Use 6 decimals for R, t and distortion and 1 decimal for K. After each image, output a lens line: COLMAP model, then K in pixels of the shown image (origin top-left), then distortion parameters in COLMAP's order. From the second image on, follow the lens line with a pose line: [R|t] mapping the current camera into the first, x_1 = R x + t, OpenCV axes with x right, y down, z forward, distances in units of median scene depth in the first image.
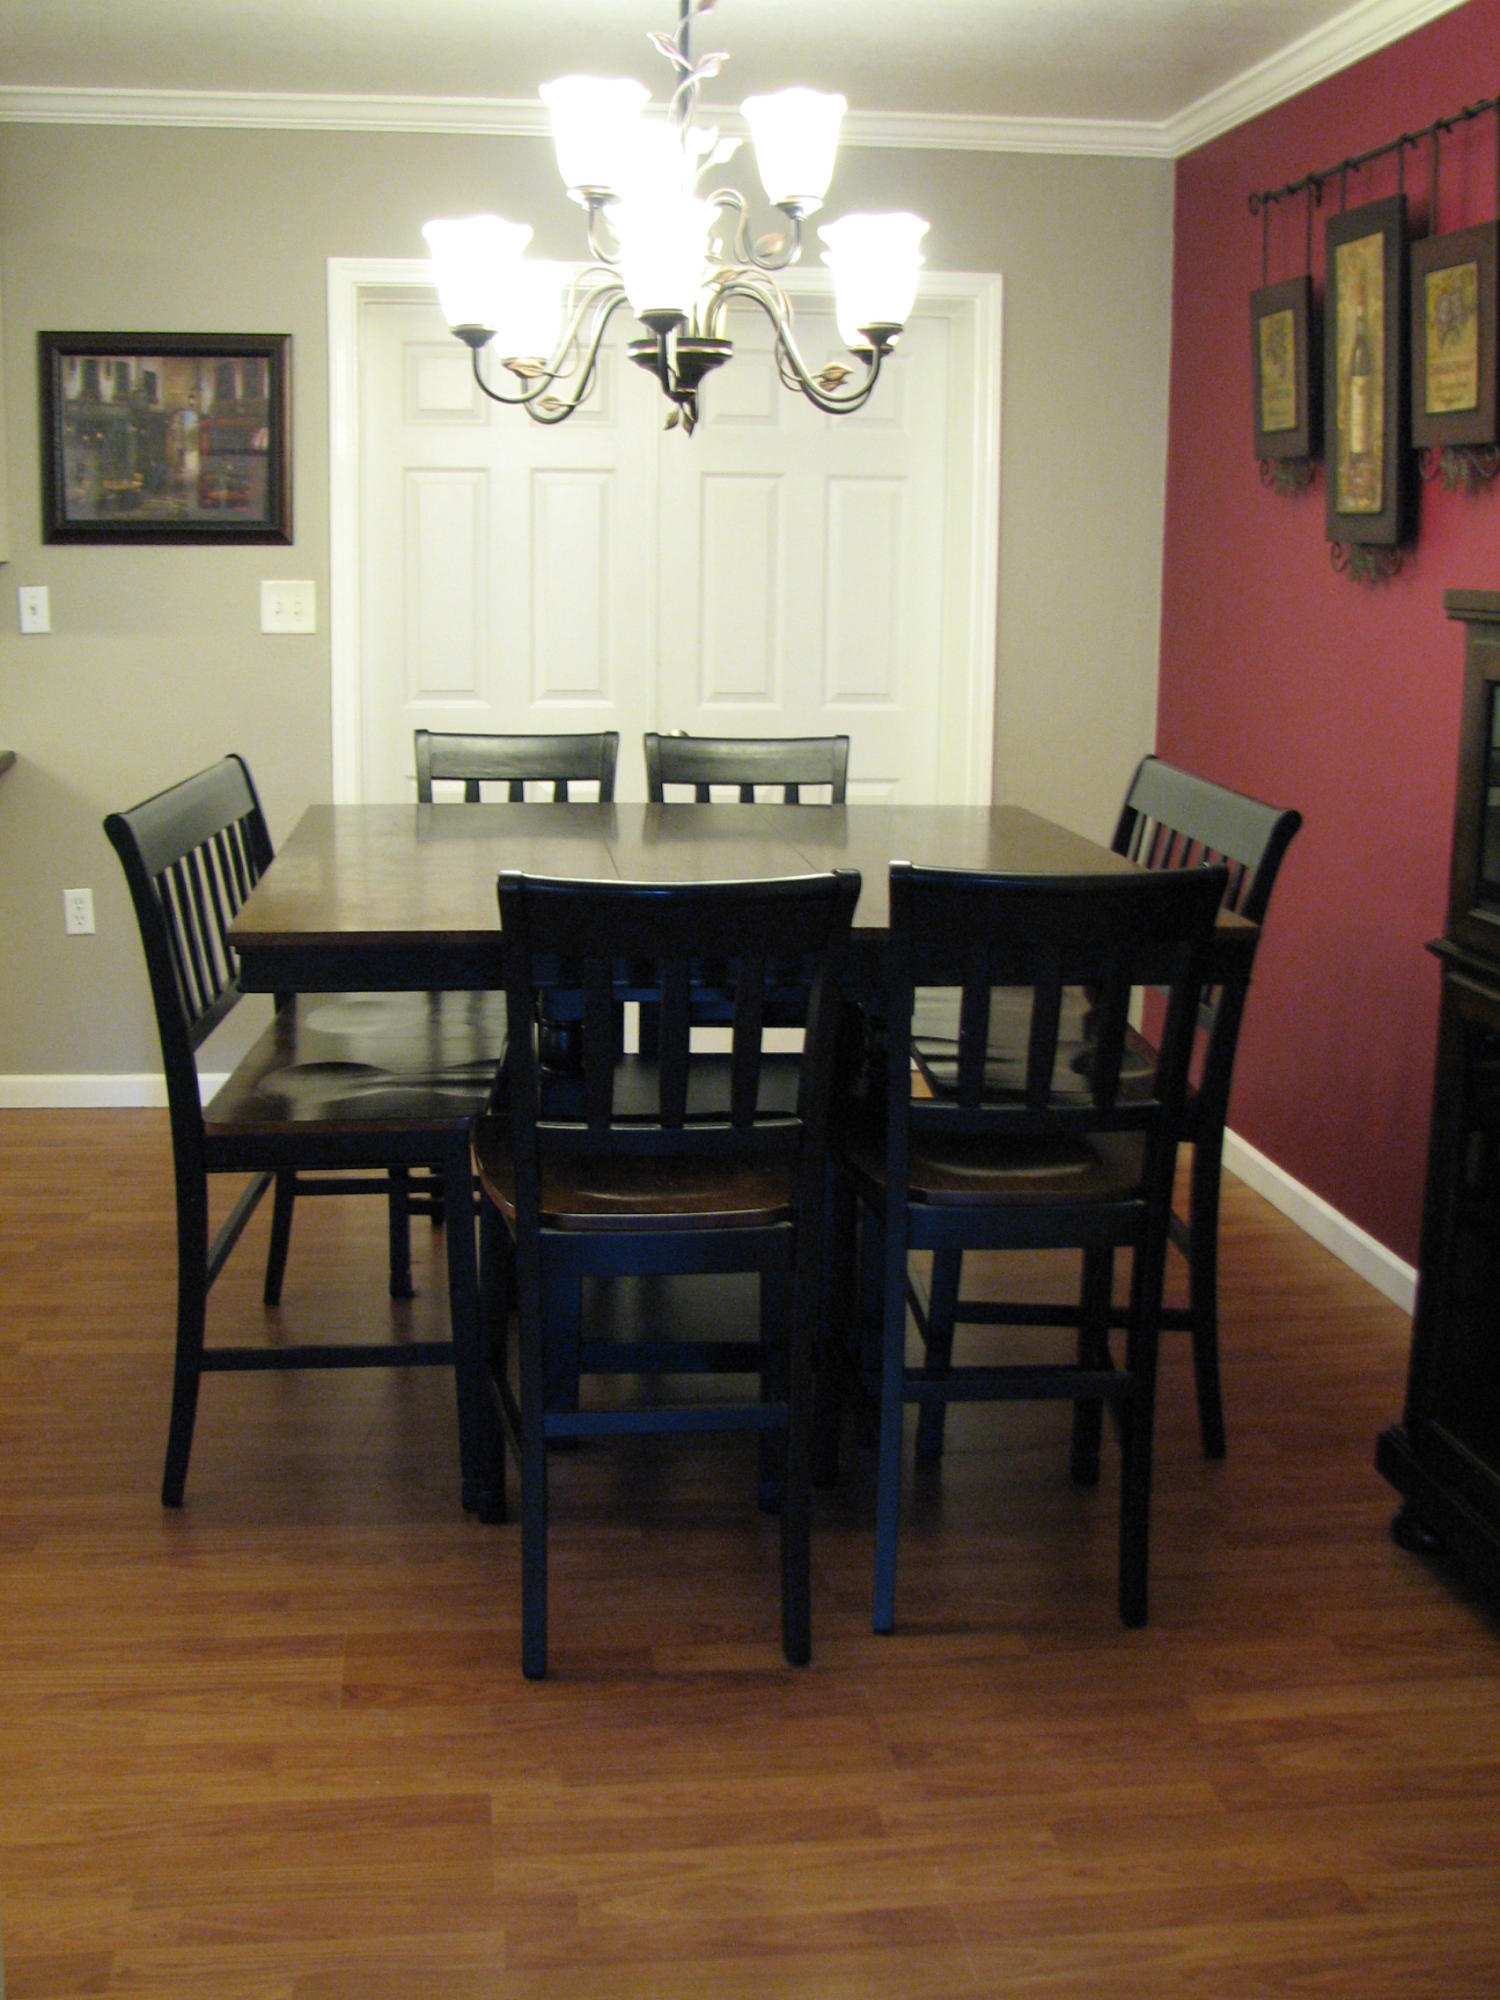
lens RADIAL K [[2247.7, 0, 749.3], [0, 2247.7, 993.7], [0, 0, 1]] dist [-0.211128, 0.343156]
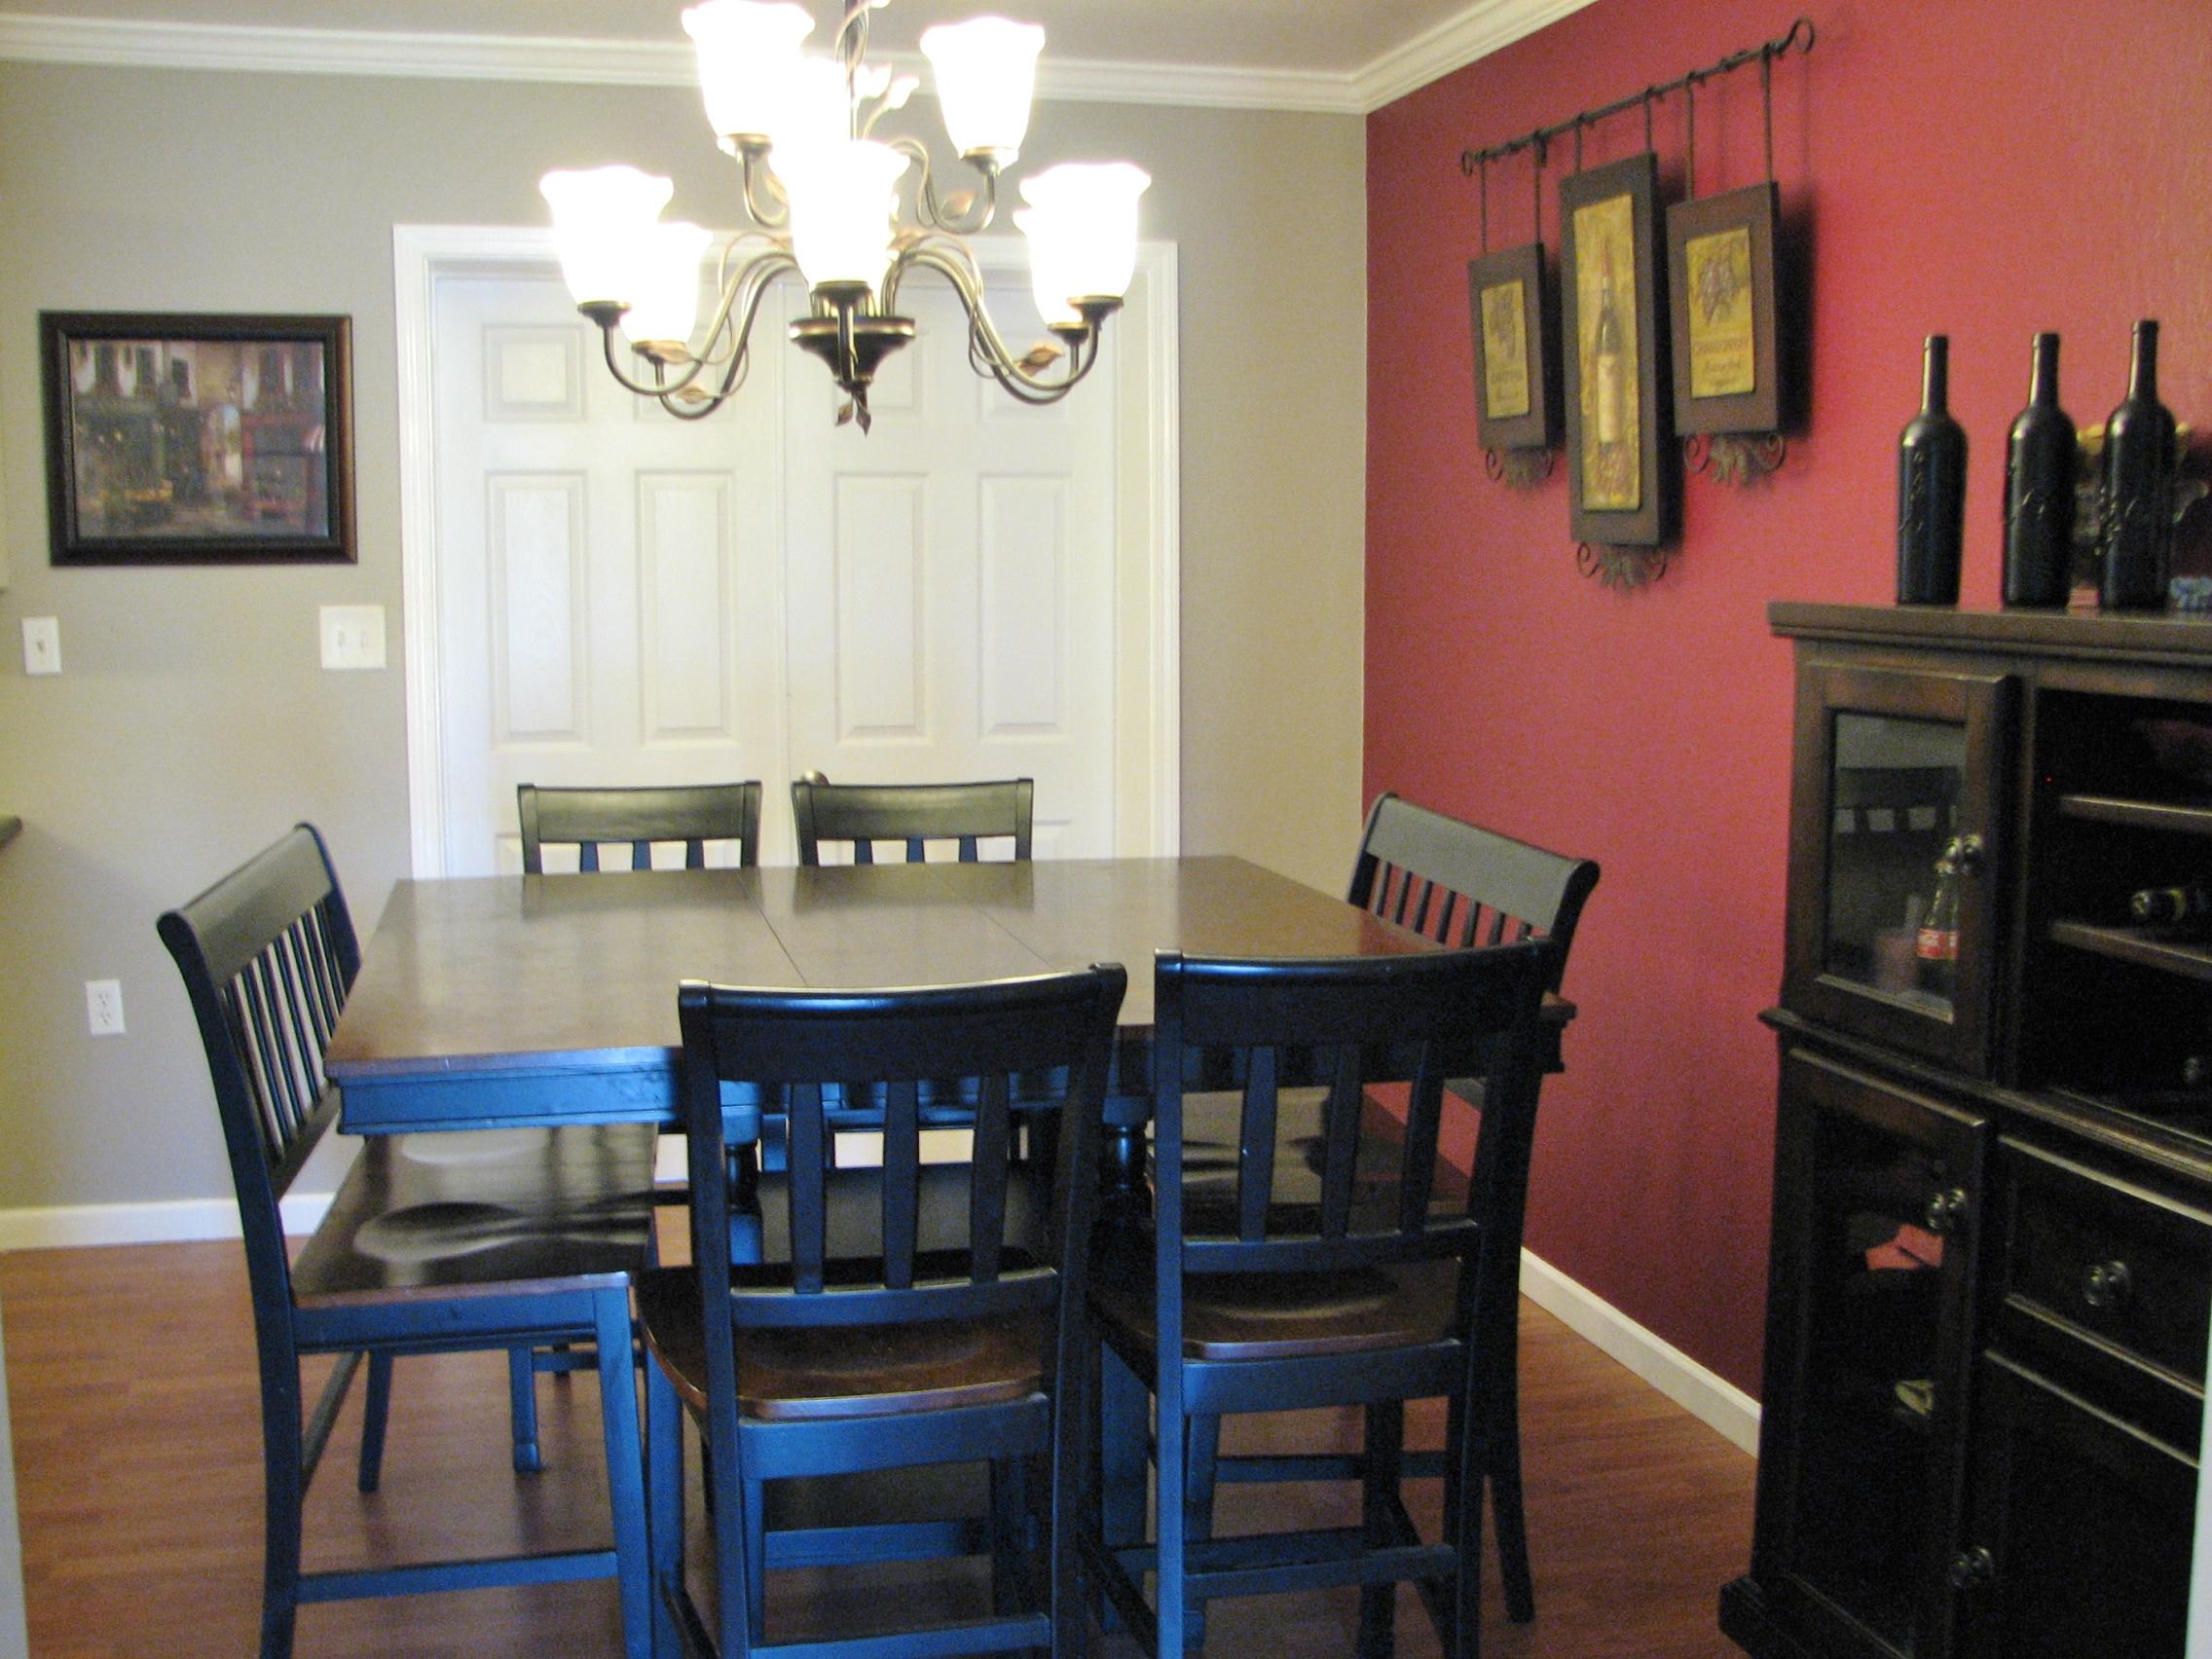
lens RADIAL K [[2389.1, 0, 1092.8], [0, 2389.1, 888.1], [0, 0, 1]] dist [-0.206608, 0.285347]
pose [[0.991540, -0.030663, 0.126127, -0.051974], [0.037170, 0.998079, -0.049567, -0.029629], [-0.124365, 0.053836, 0.990775, 0.105565]]
